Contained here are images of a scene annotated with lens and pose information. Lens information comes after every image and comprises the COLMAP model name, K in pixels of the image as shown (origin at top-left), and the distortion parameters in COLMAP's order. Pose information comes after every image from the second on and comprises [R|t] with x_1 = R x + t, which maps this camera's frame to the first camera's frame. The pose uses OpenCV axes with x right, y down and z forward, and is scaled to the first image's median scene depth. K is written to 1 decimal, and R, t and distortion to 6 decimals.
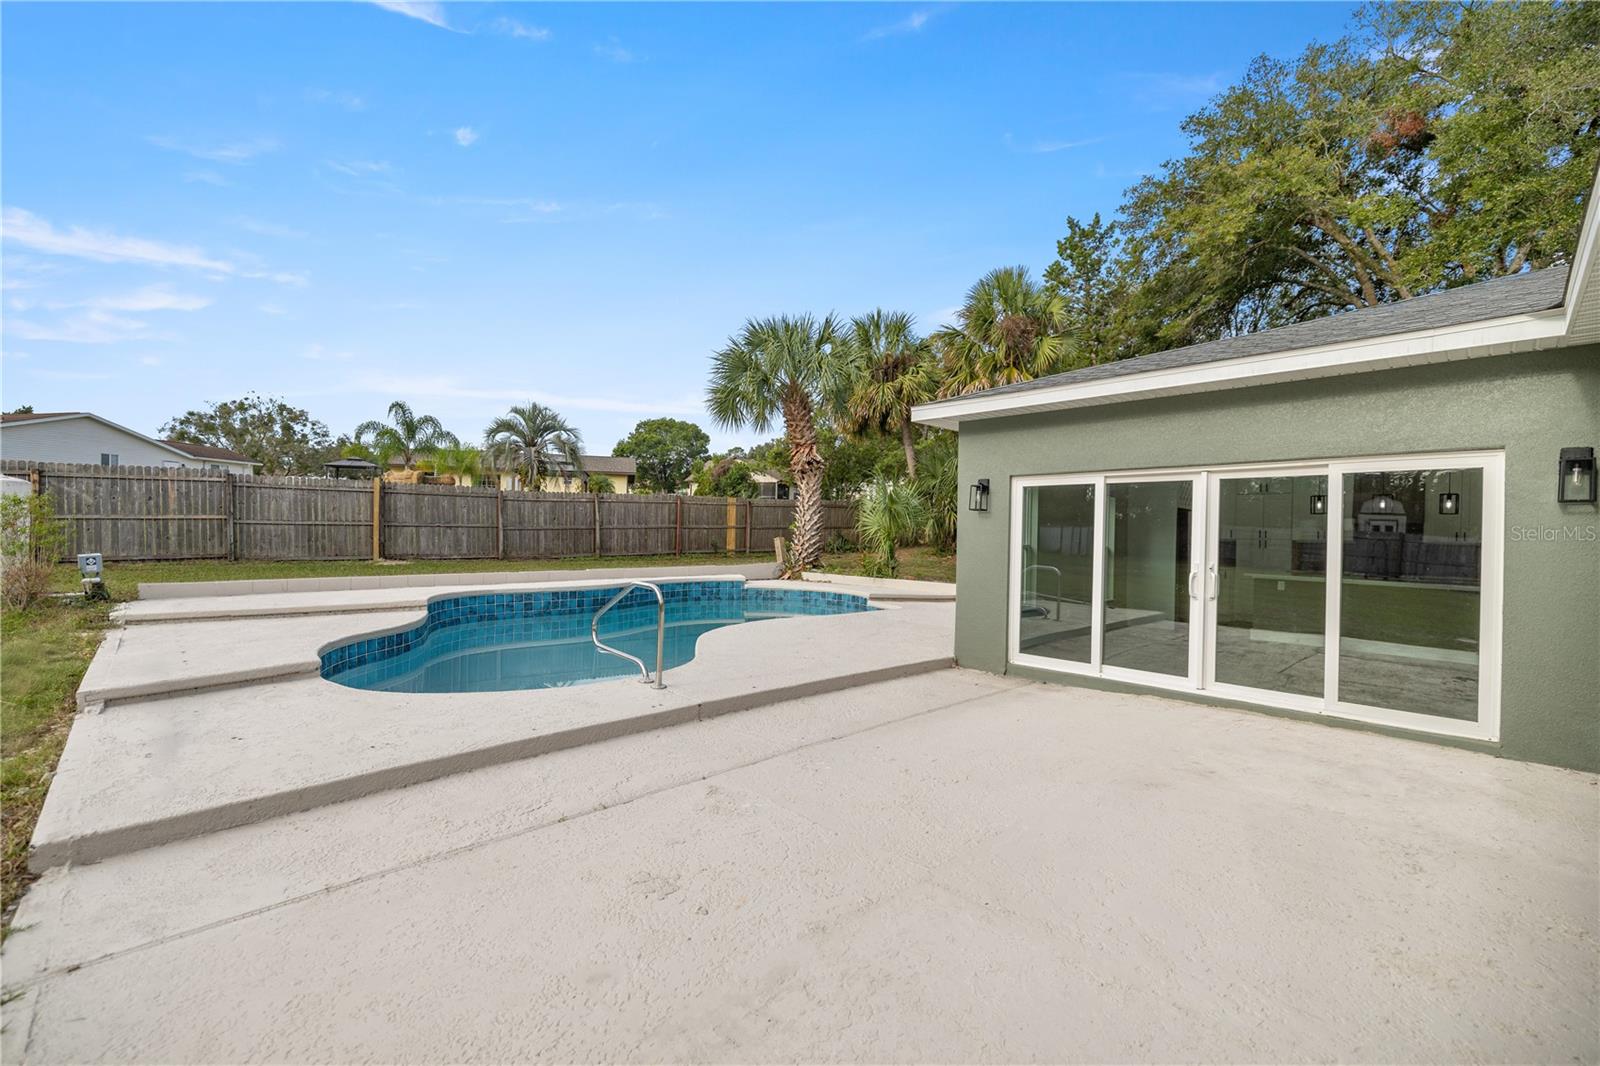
lens RADIAL K [[674.6, 0, 800.0], [0, 674.6, 538.7], [0, 0, 1]] dist [0.008262, 0.004268]
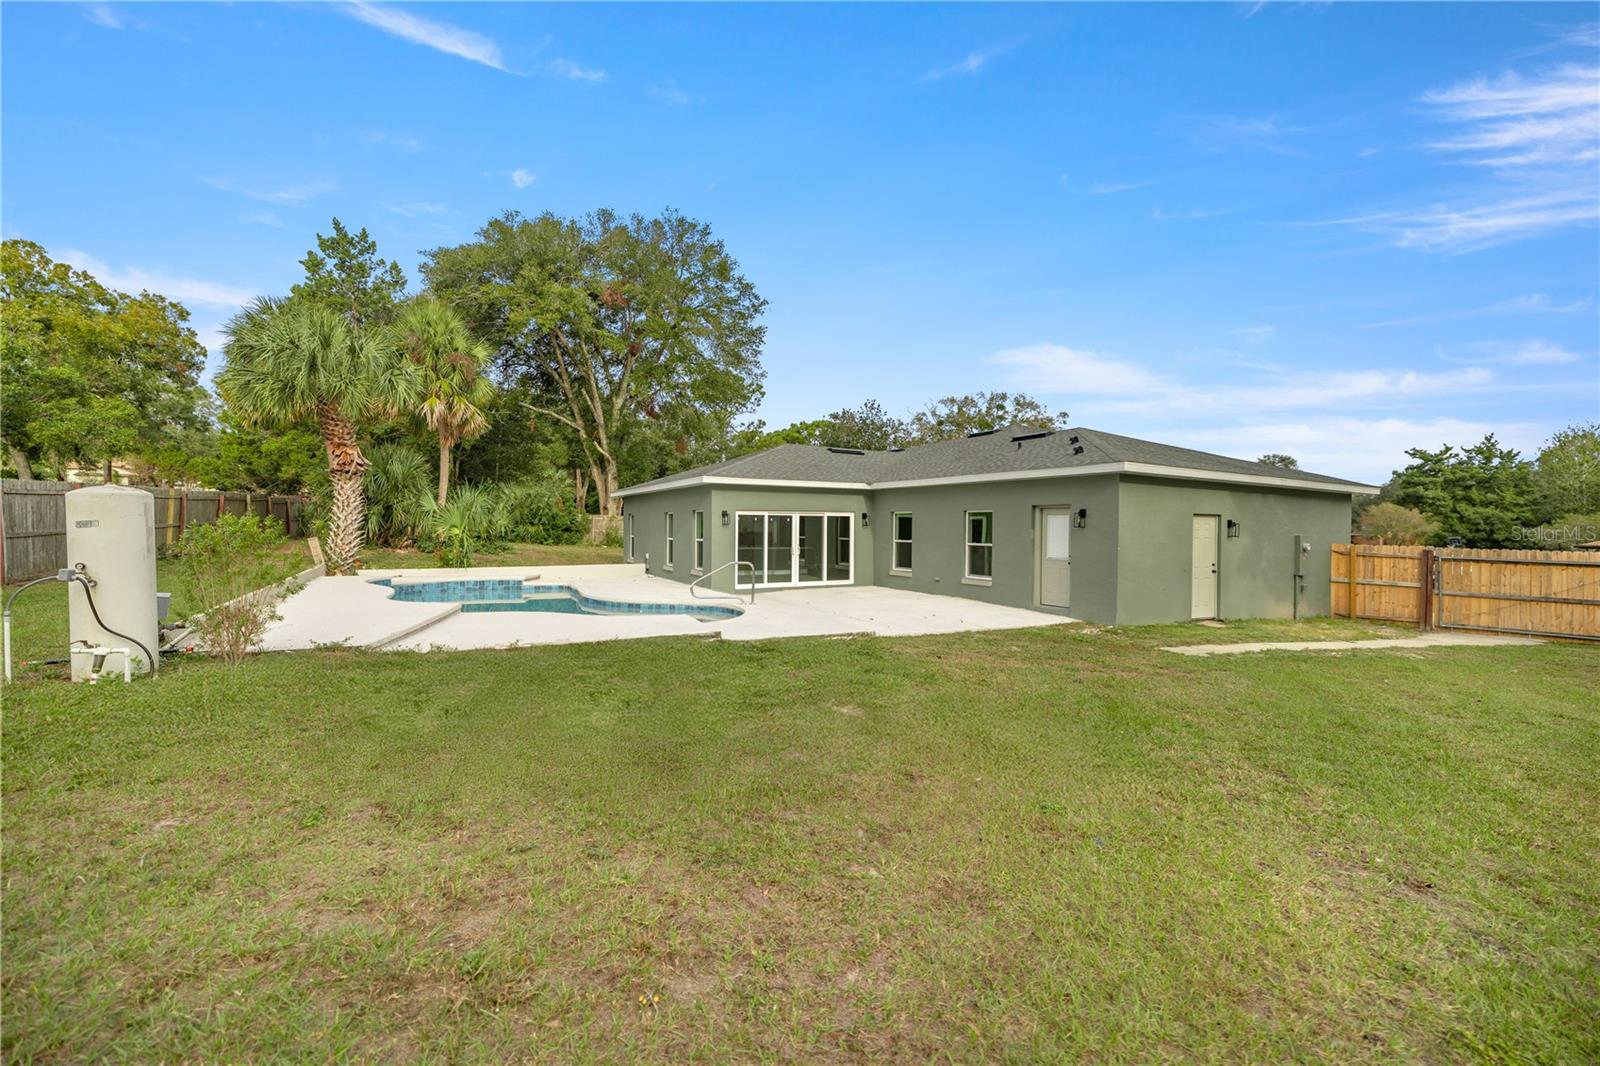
lens RADIAL K [[674.6, 0, 797.9], [0, 674.6, 532.8], [0, 0, 1]] dist [0.008262, 0.004268]
pose [[0.271987, -0.026045, 0.961949, -1.905103], [0.005469, 0.999659, 0.025519, -0.072133], [-0.962286, -0.001680, 0.272036, 0.146786]]
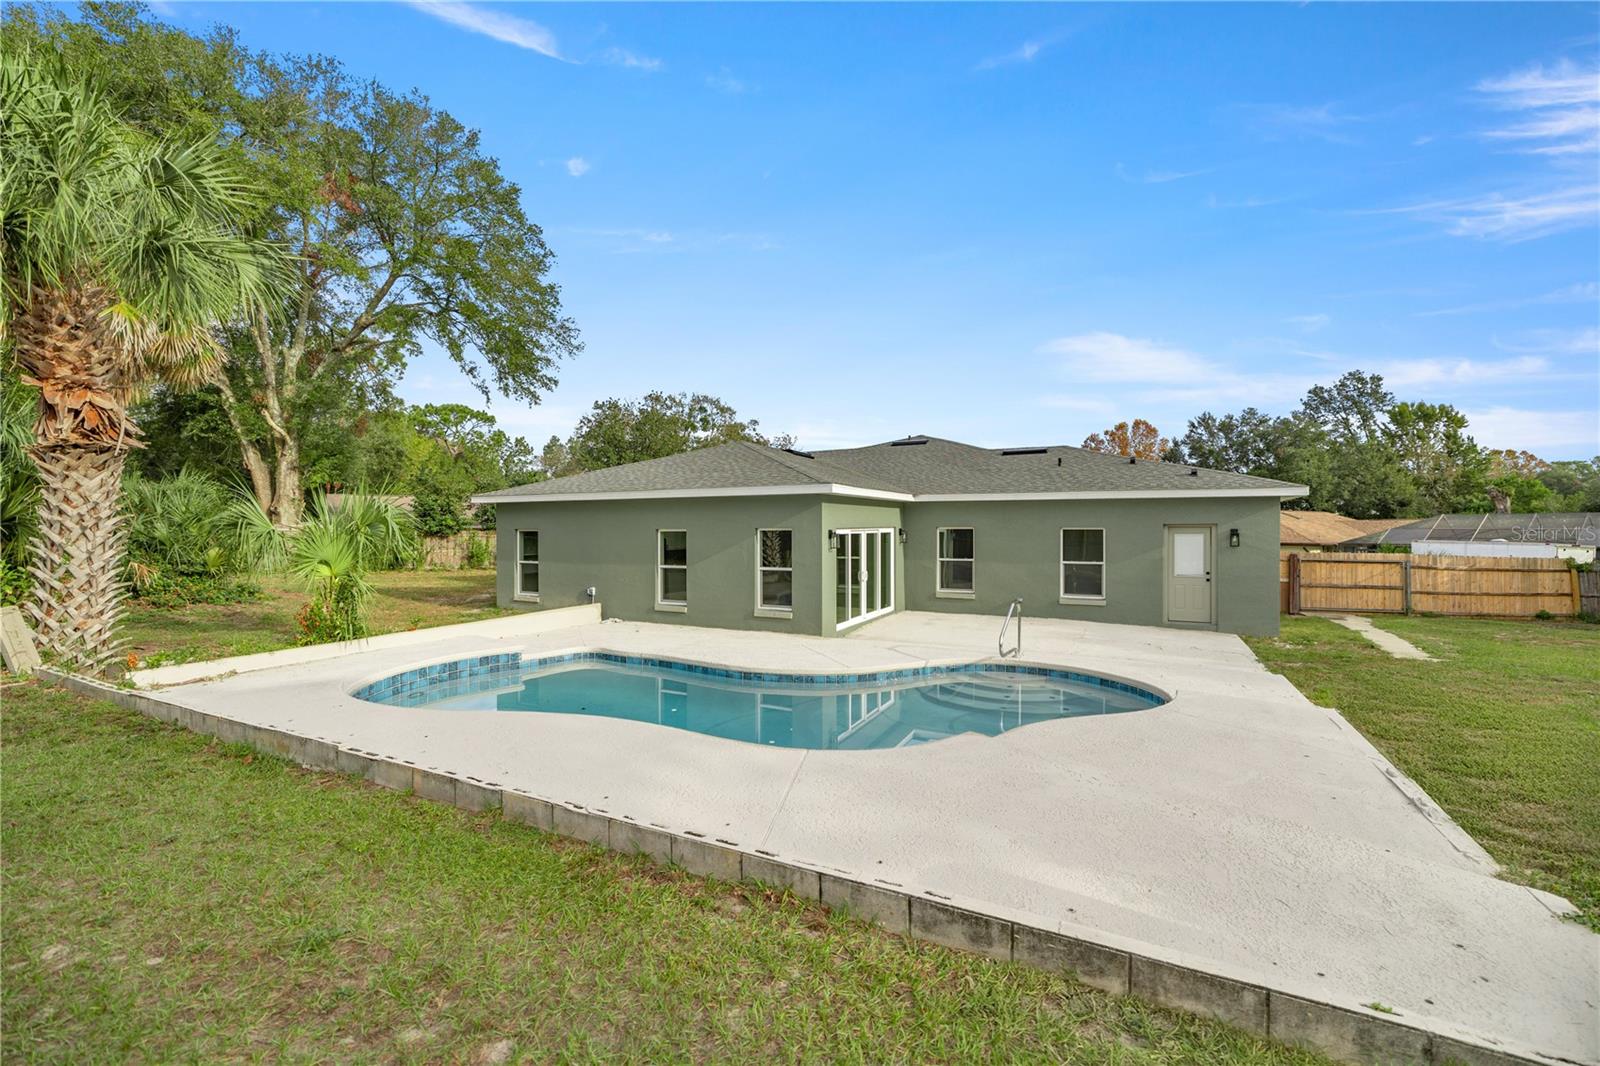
lens RADIAL K [[674.6, 0, 798.9], [0, 674.6, 528.8], [0, 0, 1]] dist [0.008262, 0.004268]
pose [[-0.324983, -0.021216, 0.945482, -1.357812], [0.004369, 0.999704, 0.023934, -0.134816], [-0.945710, 0.011909, -0.324794, 1.680302]]
